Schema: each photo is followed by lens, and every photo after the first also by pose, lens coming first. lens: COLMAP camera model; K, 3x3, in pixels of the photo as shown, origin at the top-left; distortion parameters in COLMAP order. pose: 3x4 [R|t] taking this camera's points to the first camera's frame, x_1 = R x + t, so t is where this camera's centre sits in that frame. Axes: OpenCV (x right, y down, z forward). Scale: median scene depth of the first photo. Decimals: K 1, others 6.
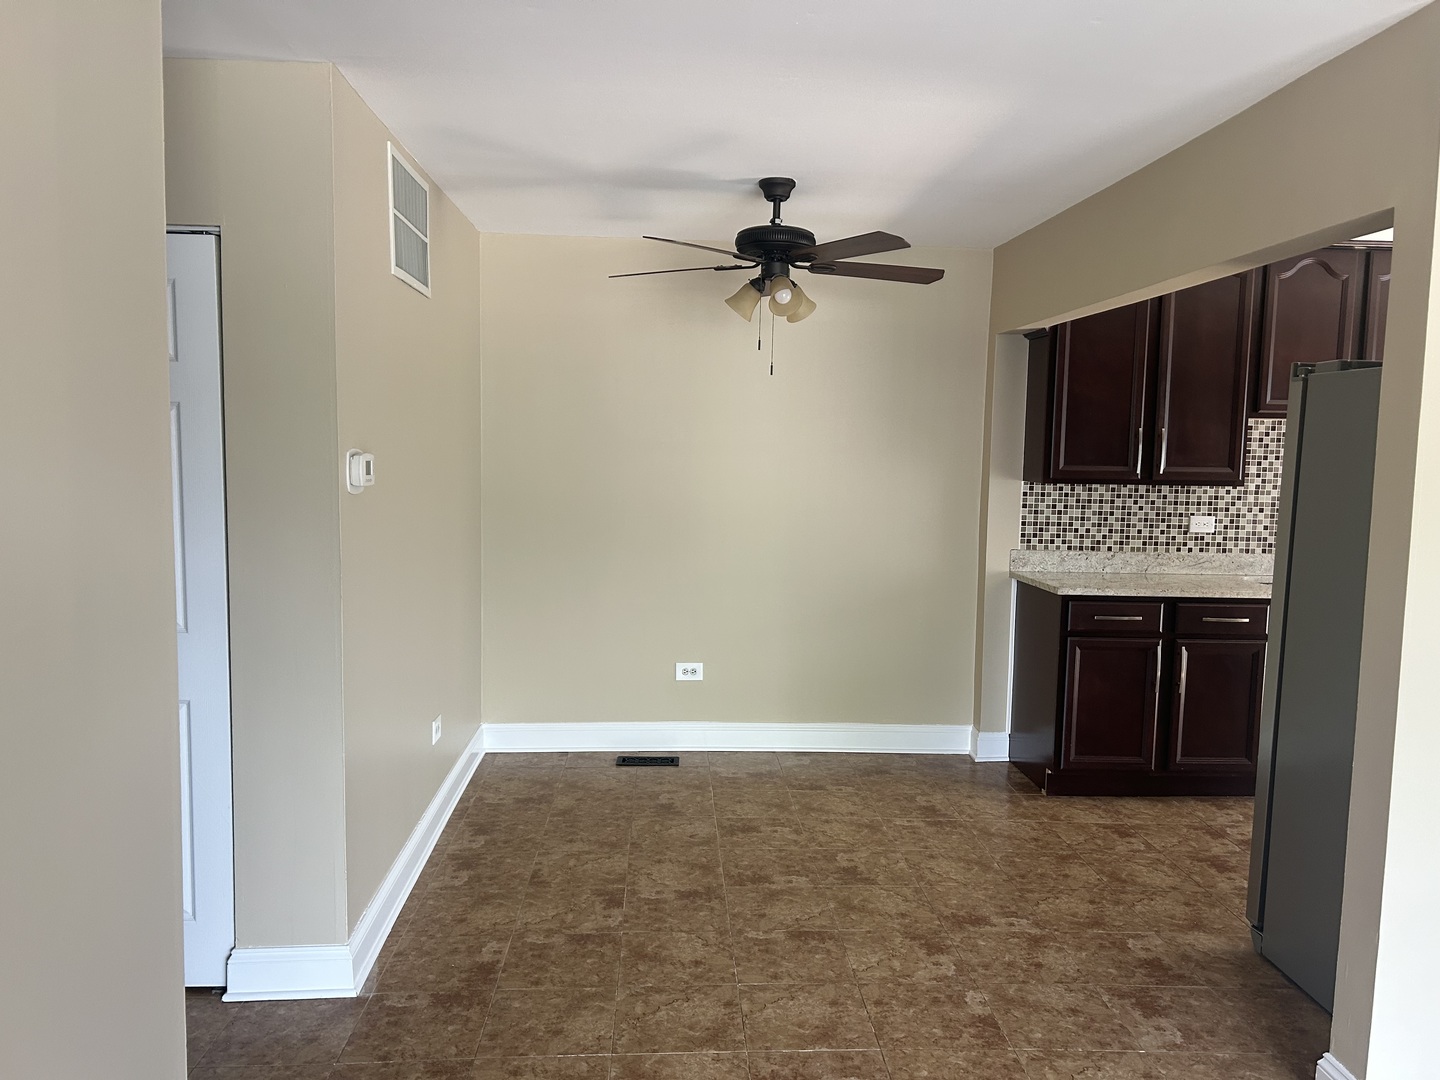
lens RADIAL K [[1087.9, 0, 720.0], [0, 1087.9, 540.0], [0, 0, 1]] dist [0.060492, -0.056657]
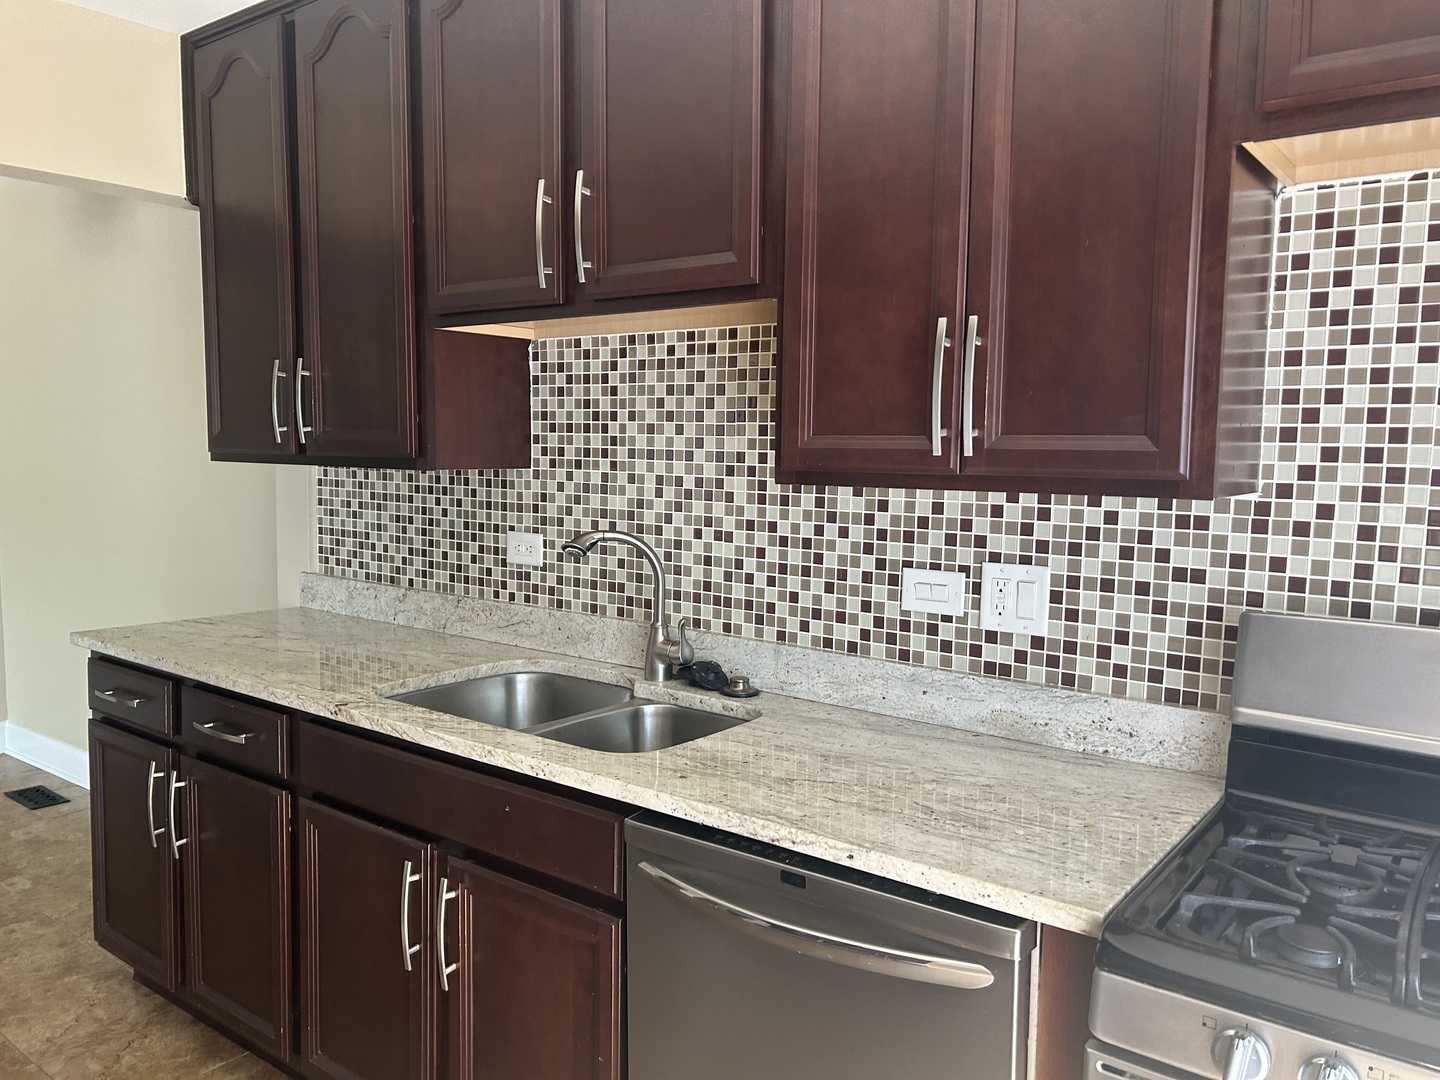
lens RADIAL K [[1087.9, 0, 720.0], [0, 1087.9, 540.0], [0, 0, 1]] dist [0.060492, -0.056657]
pose [[0.760043, 0.049585, -0.647979, 0.839032], [-0.061957, 0.998072, 0.003704, -0.025877], [0.646913, 0.037332, 0.761649, 0.674105]]
